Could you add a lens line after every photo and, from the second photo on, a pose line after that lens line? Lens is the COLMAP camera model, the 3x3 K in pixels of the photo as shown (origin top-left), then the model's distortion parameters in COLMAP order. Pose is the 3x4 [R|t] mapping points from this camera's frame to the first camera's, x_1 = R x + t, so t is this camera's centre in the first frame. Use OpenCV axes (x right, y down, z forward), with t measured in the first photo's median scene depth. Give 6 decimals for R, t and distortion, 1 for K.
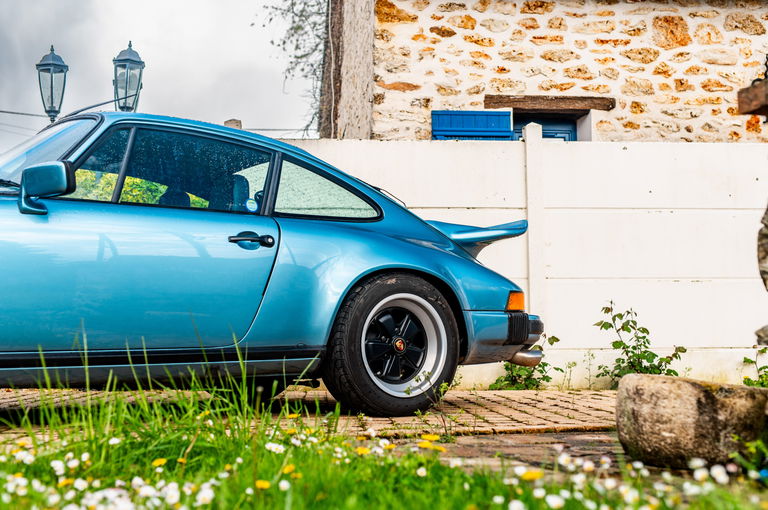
lens RADIAL K [[1097.4, 0, 390.1], [0, 1097.4, 257.8], [0, 0, 1]] dist [-0.010974, 0.000000]
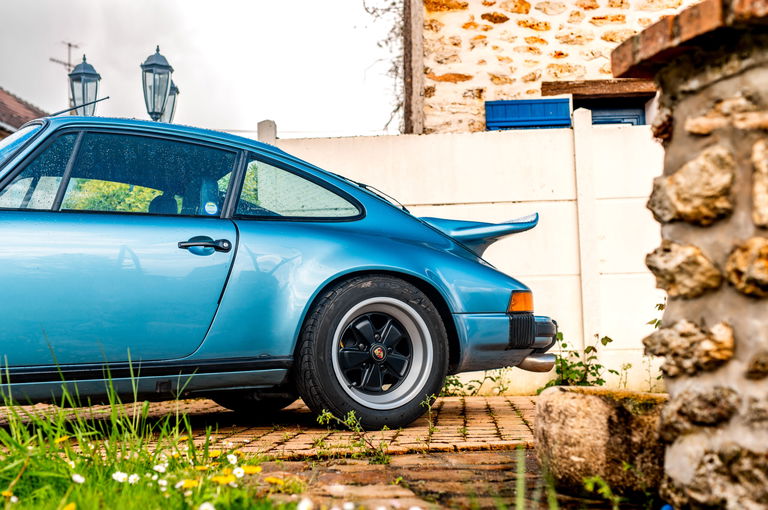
lens RADIAL K [[1097.4, 0, 380.7], [0, 1097.4, 252.9], [0, 0, 1]] dist [-0.010974, 0.000000]
pose [[0.990085, -0.031850, -0.136808, 0.131646], [0.031344, 0.999492, -0.005853, 0.000427], [0.136924, 0.001507, 0.990580, 0.077502]]
